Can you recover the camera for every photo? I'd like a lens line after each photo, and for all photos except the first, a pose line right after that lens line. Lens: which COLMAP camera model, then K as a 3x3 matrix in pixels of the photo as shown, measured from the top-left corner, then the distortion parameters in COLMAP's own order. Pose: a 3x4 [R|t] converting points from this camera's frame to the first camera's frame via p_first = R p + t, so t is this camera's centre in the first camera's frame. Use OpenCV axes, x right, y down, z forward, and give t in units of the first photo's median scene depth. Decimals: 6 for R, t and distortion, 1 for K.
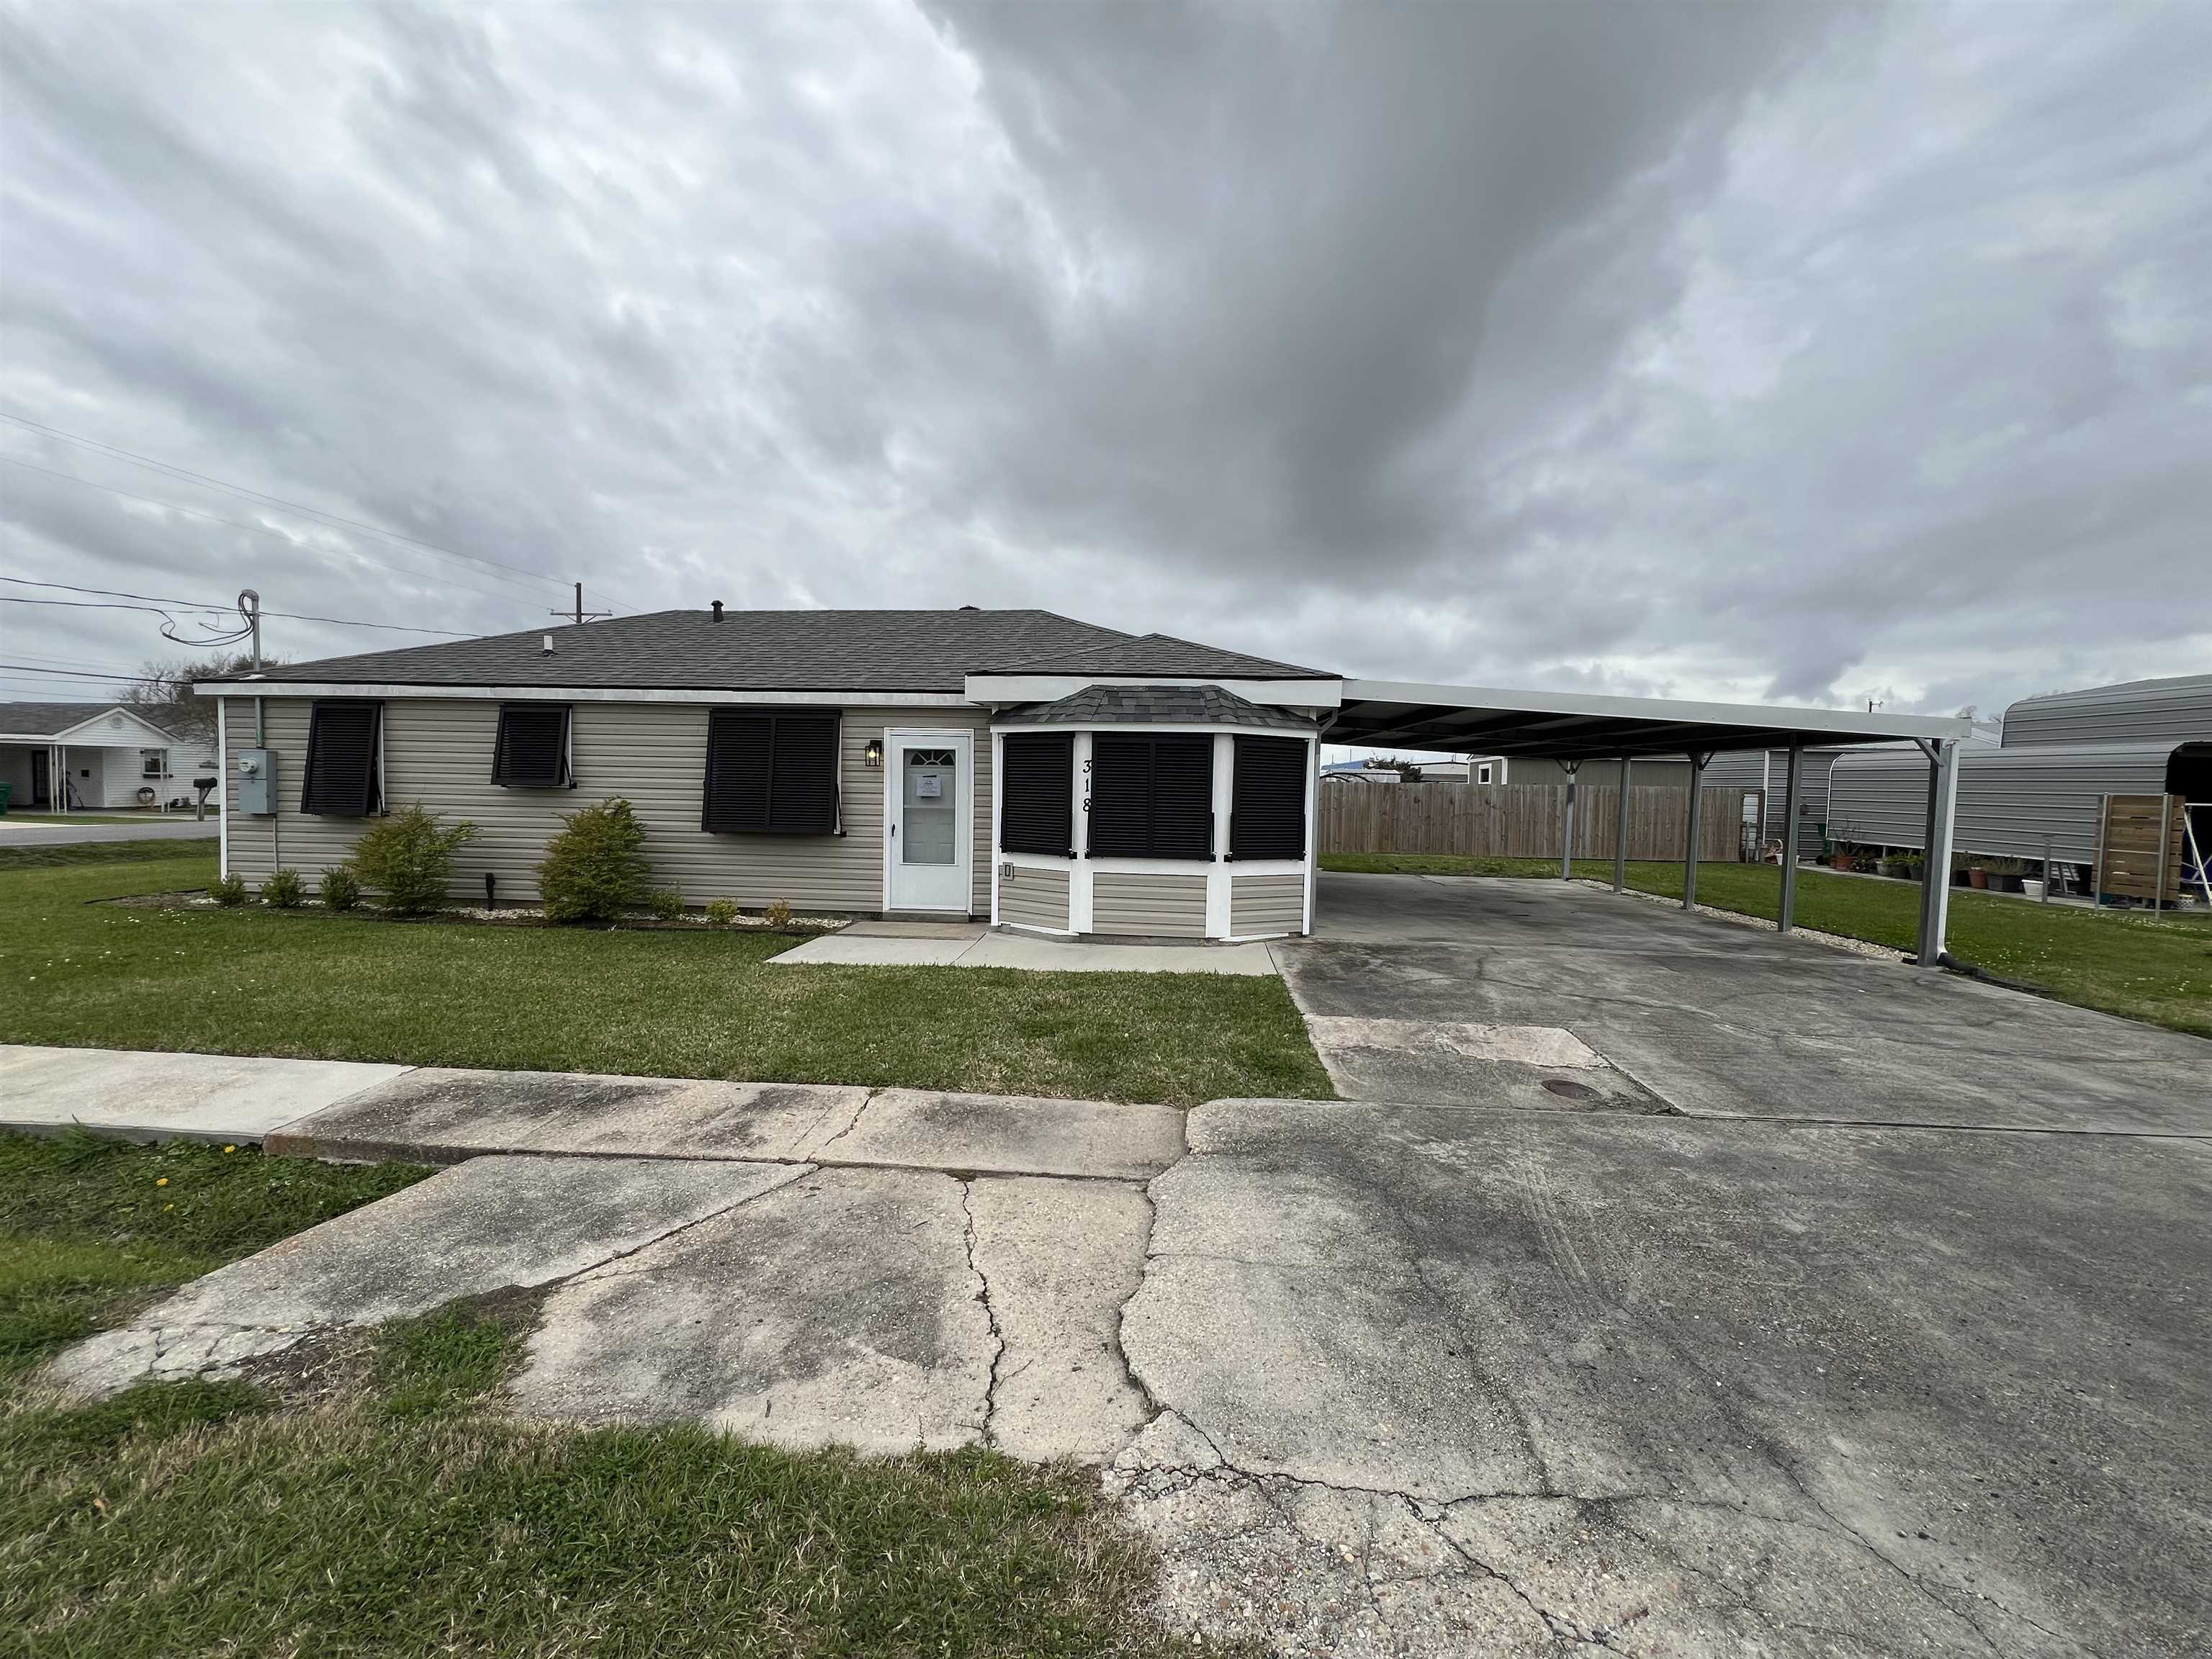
lens RADIAL K [[885.6, 0, 1105.0], [0, 885.6, 818.2], [0, 0, 1]] dist [-0.003165, 0.000404]
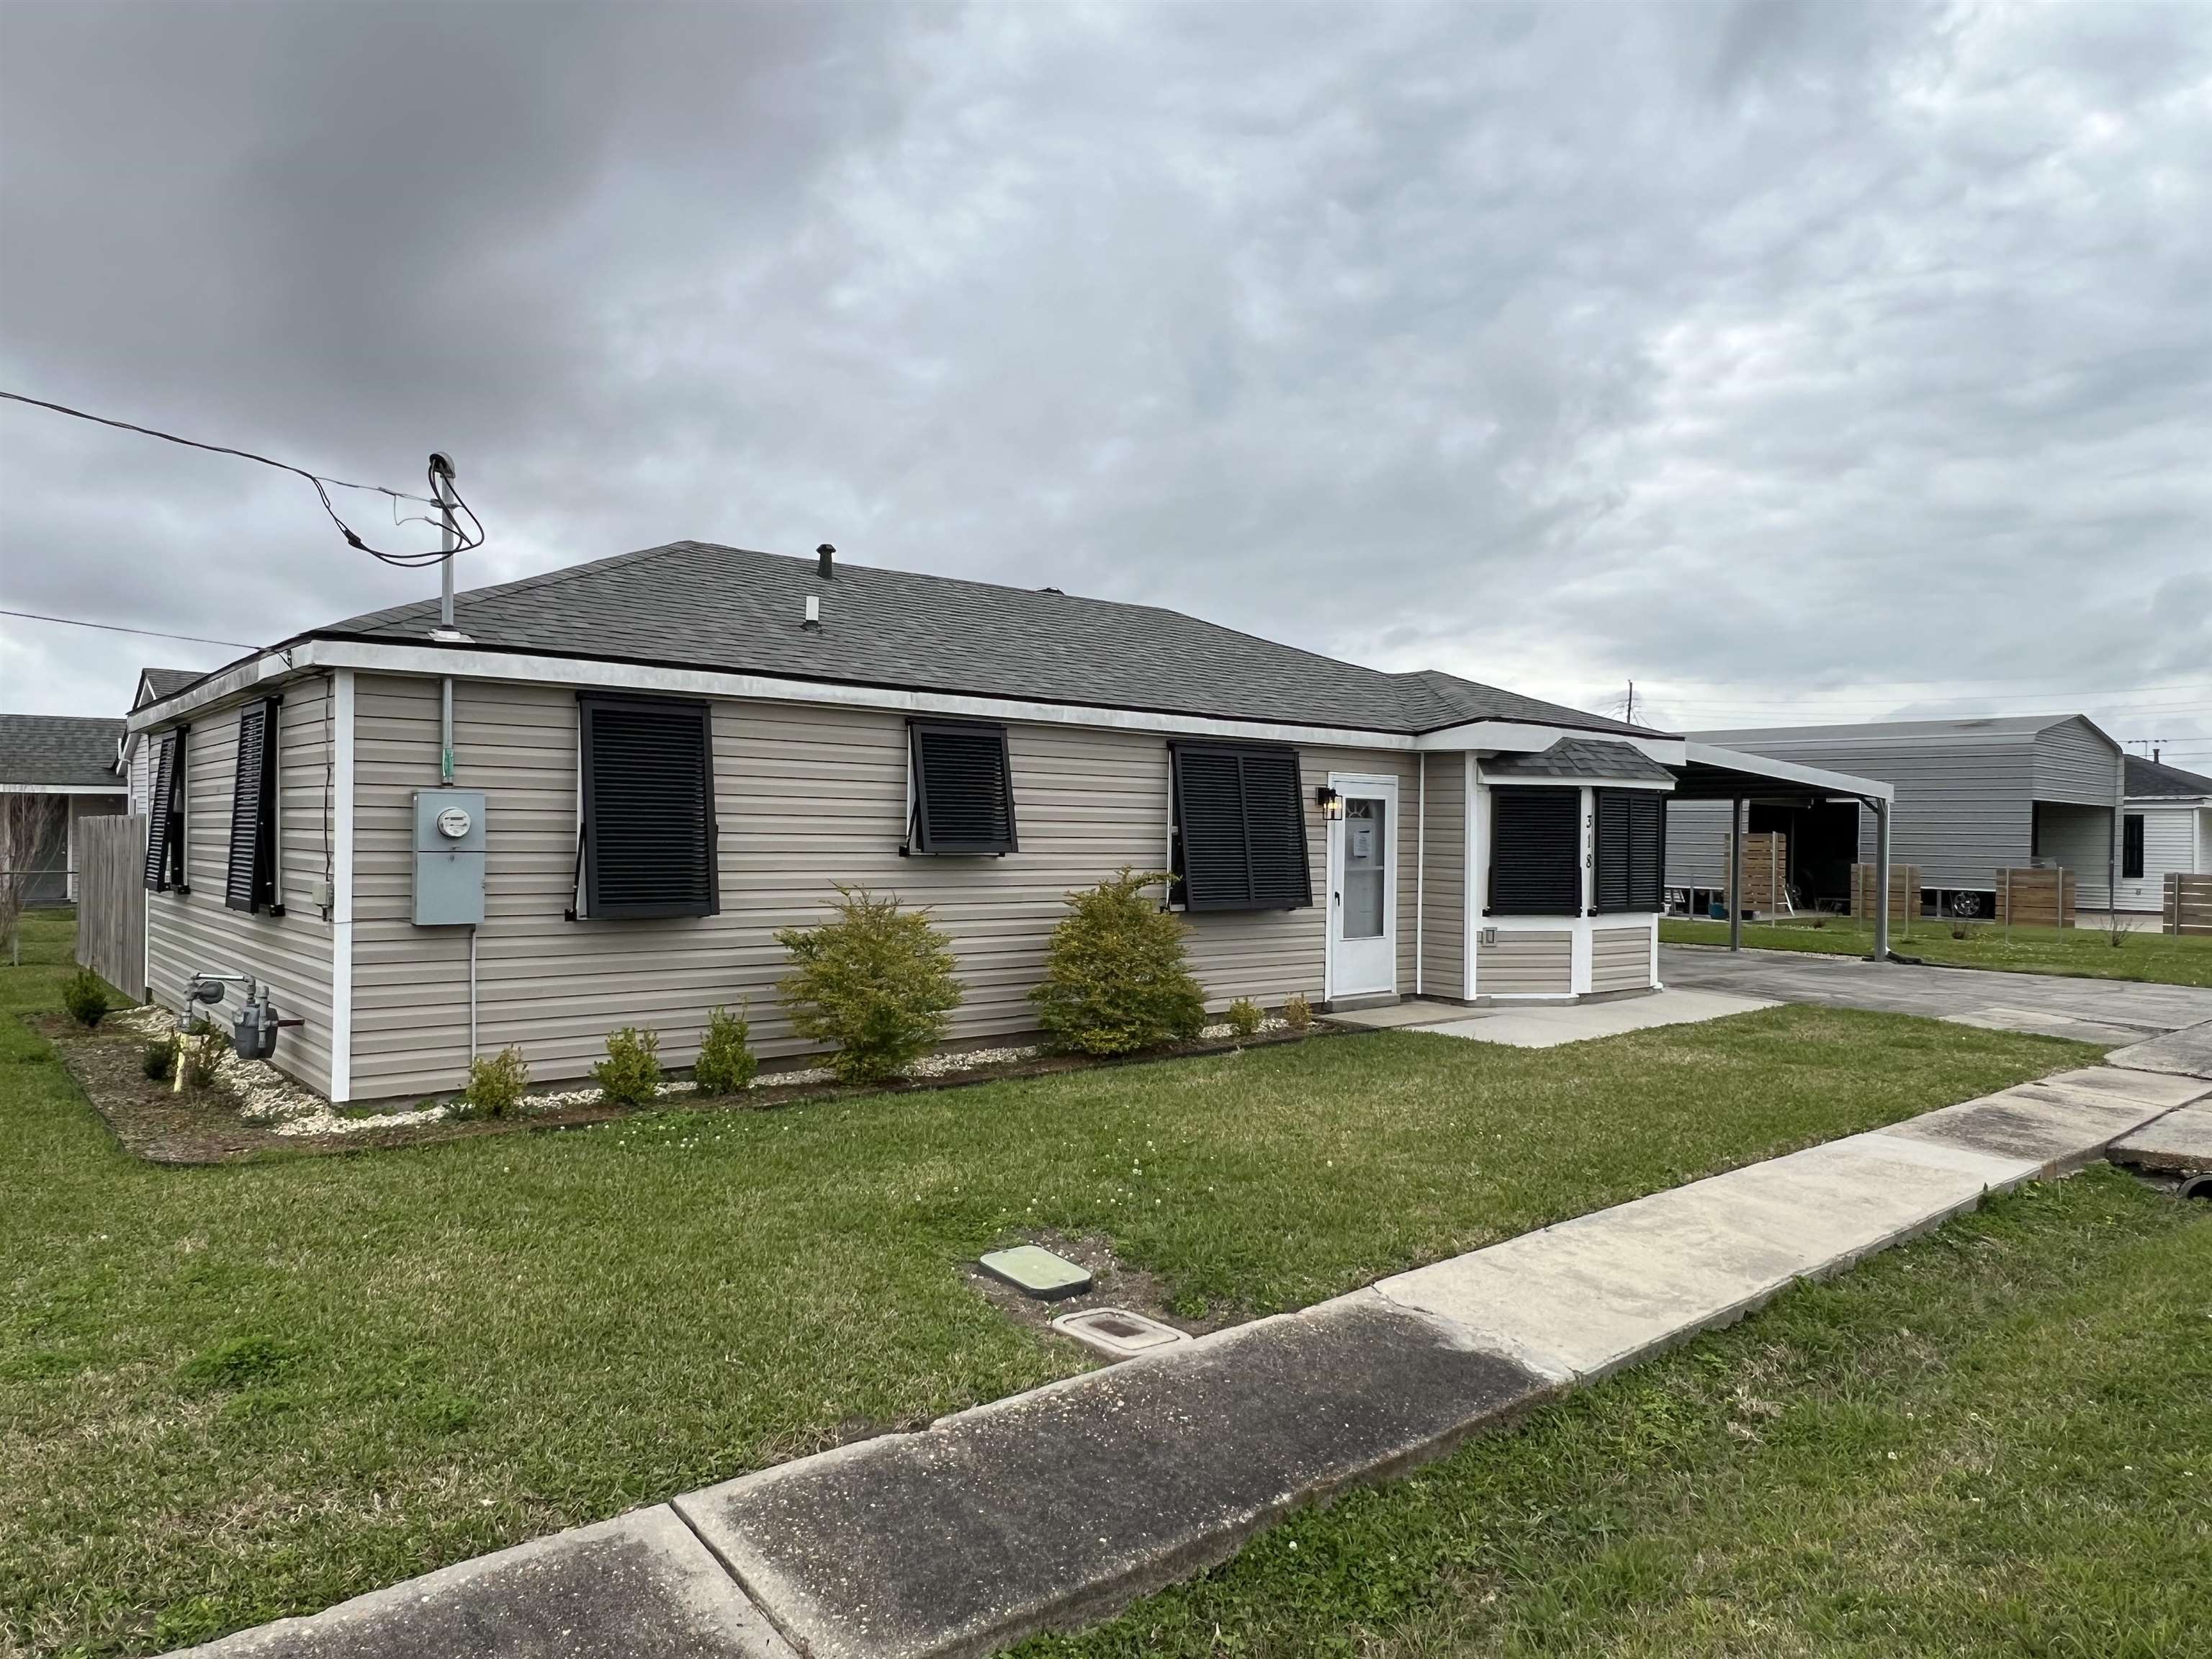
lens RADIAL K [[1579.0, 0, 1106.0], [0, 1579.0, 829.5], [0, 0, 1]] dist [0.123149, 0.000722]
pose [[0.691884, -0.006319, 0.721981, -1.418395], [0.034467, 0.999111, -0.024285, -0.021466], [-0.721185, 0.041687, 0.691487, 0.144461]]
